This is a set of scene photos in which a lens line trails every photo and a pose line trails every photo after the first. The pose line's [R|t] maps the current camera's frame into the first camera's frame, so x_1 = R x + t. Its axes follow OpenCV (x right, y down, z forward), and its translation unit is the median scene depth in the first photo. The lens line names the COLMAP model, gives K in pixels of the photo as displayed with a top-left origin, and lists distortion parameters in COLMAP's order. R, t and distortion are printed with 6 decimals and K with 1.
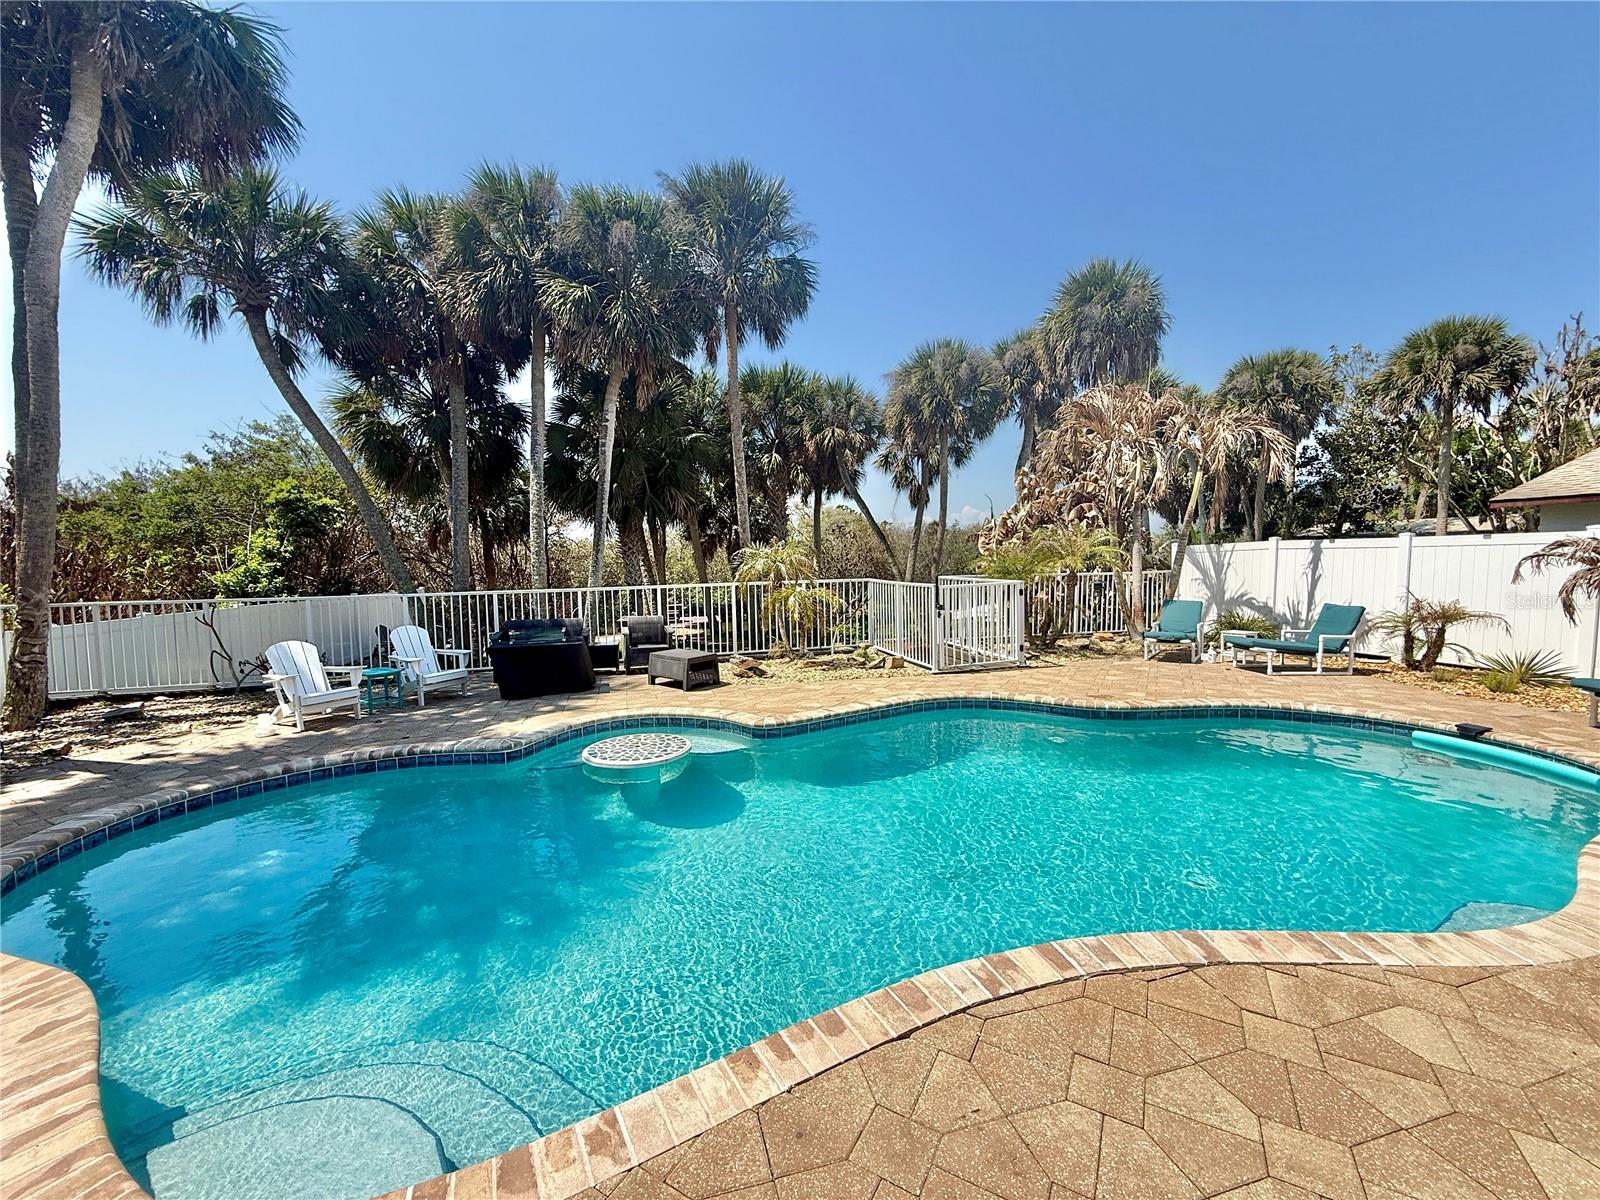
lens RADIAL K [[635.6, 0, 797.4], [0, 635.6, 598.8], [0, 0, 1]] dist [-0.001364, -0.000706]
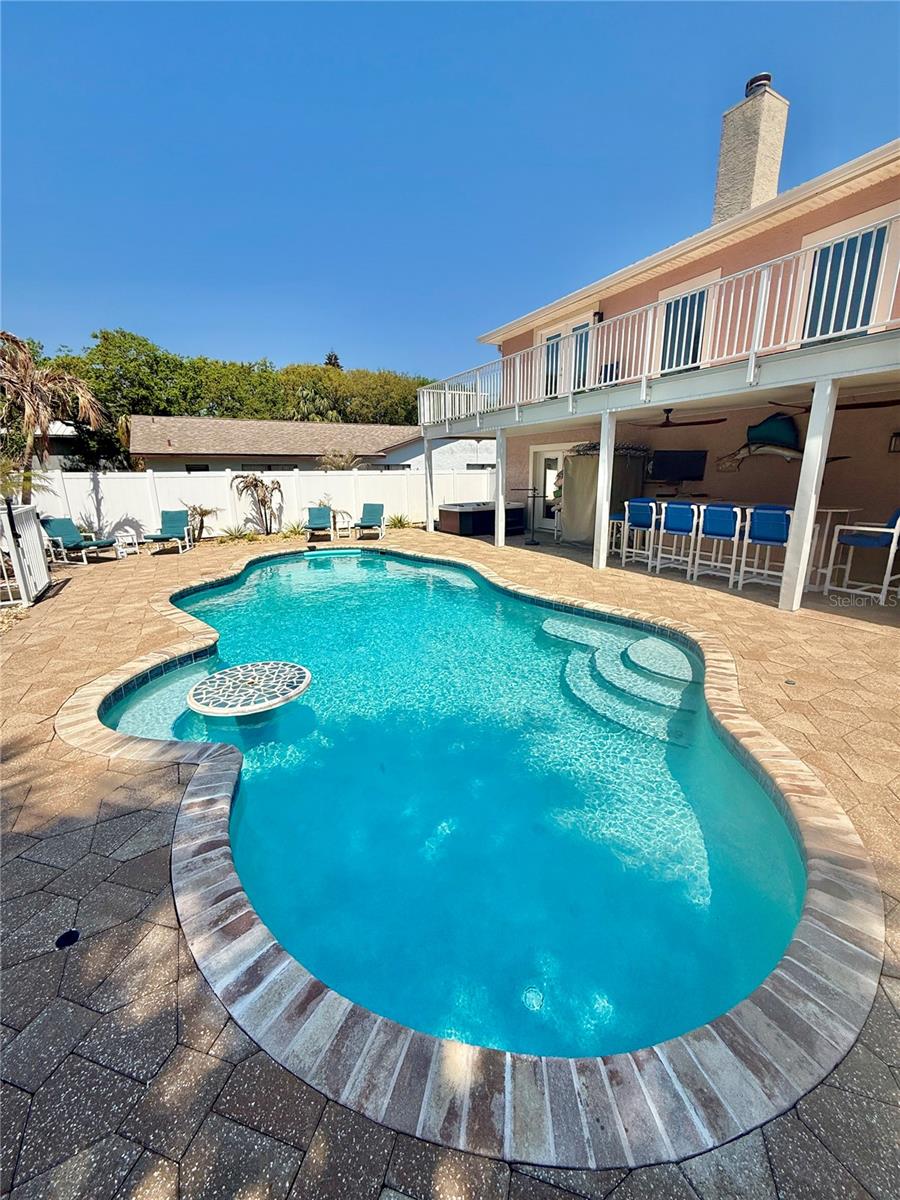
lens RADIAL K [[476.7, 0, 452.5], [0, 476.7, 599.7], [0, 0, 1]] dist [-0.001364, -0.000706]
pose [[-0.243780, -0.221658, 0.944161, -0.627425], [0.071099, 0.966827, 0.245337, -0.021504], [-0.967221, 0.126937, -0.219934, 0.570931]]
